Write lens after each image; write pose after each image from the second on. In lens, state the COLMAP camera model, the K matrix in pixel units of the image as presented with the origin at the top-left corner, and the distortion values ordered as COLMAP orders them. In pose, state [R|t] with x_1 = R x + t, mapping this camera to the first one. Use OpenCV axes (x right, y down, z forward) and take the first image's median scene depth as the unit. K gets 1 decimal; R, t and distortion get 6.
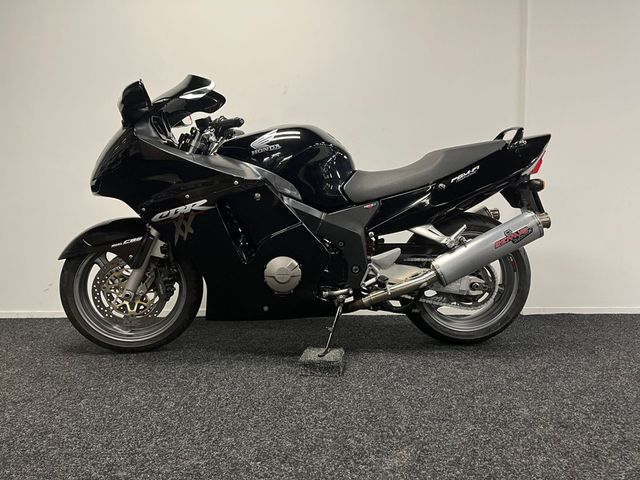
lens RADIAL K [[491.7, 0, 320.0], [0, 491.7, 240.0], [0, 0, 1]] dist [0.101540, -0.137210]
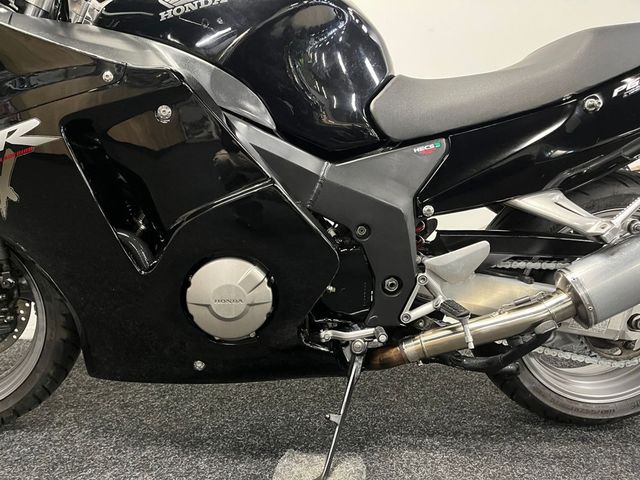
lens RADIAL K [[491.7, 0, 320.0], [0, 491.7, 240.0], [0, 0, 1]] dist [0.101540, -0.137210]
pose [[0.999860, 0.016219, -0.004112, 0.005427], [-0.015983, 0.998515, 0.052088, -0.006568], [0.004950, -0.052015, 0.998634, 0.531778]]
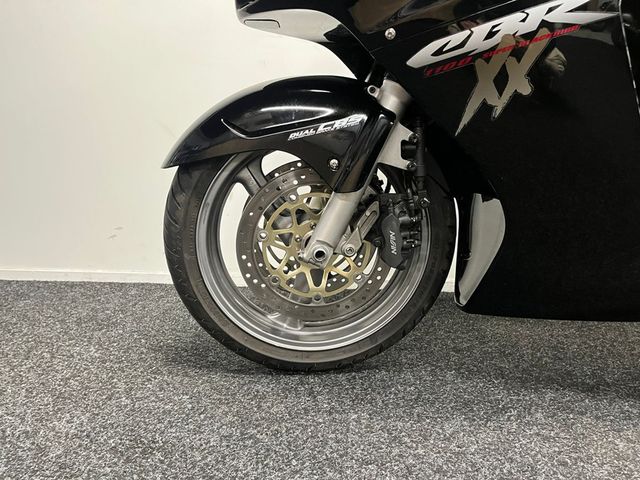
lens RADIAL K [[491.7, 0, 320.0], [0, 491.7, 240.0], [0, 0, 1]] dist [0.101540, -0.137210]
pose [[0.998103, 0.029793, -0.053876, -0.362975], [-0.024860, 0.995630, 0.090017, 0.059830], [0.056322, -0.088507, 0.994482, 0.571479]]
